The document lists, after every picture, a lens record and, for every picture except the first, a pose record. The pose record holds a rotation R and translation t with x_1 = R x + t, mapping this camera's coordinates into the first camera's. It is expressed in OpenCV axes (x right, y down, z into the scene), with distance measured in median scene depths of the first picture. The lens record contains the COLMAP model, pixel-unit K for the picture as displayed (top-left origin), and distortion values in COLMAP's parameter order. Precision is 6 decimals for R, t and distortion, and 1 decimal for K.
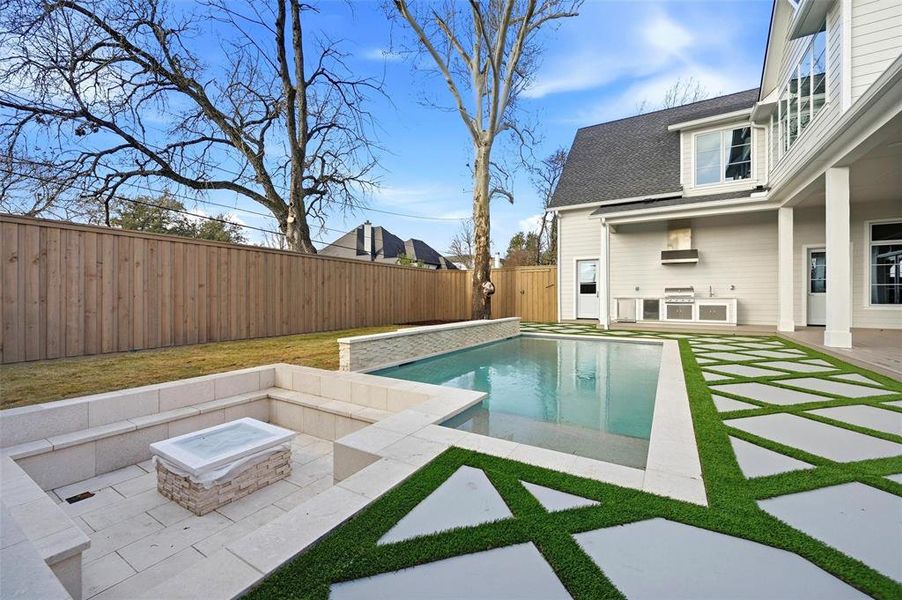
lens RADIAL K [[361.6, 0, 453.3], [0, 361.6, 299.1], [0, 0, 1]] dist [-0.000096, -0.000273]
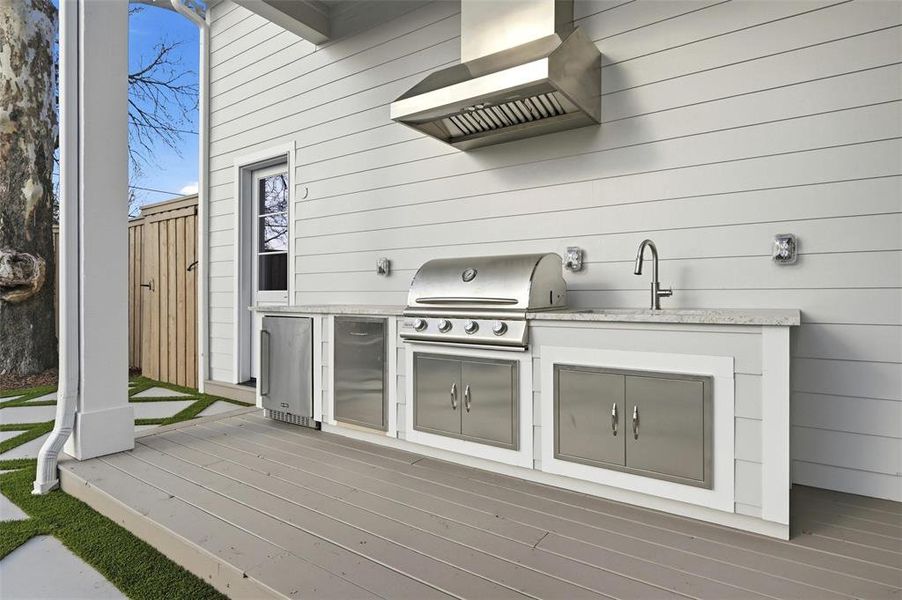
lens RADIAL K [[504.6, 0, 451.0], [0, 504.6, 300.0], [0, 0, 1]] dist [0.000872, 0.000024]
pose [[0.997004, 0.000259, -0.077353, 0.527277], [-0.000442, 0.999997, -0.002352, -0.007860], [0.077353, 0.002380, 0.997001, 0.632571]]
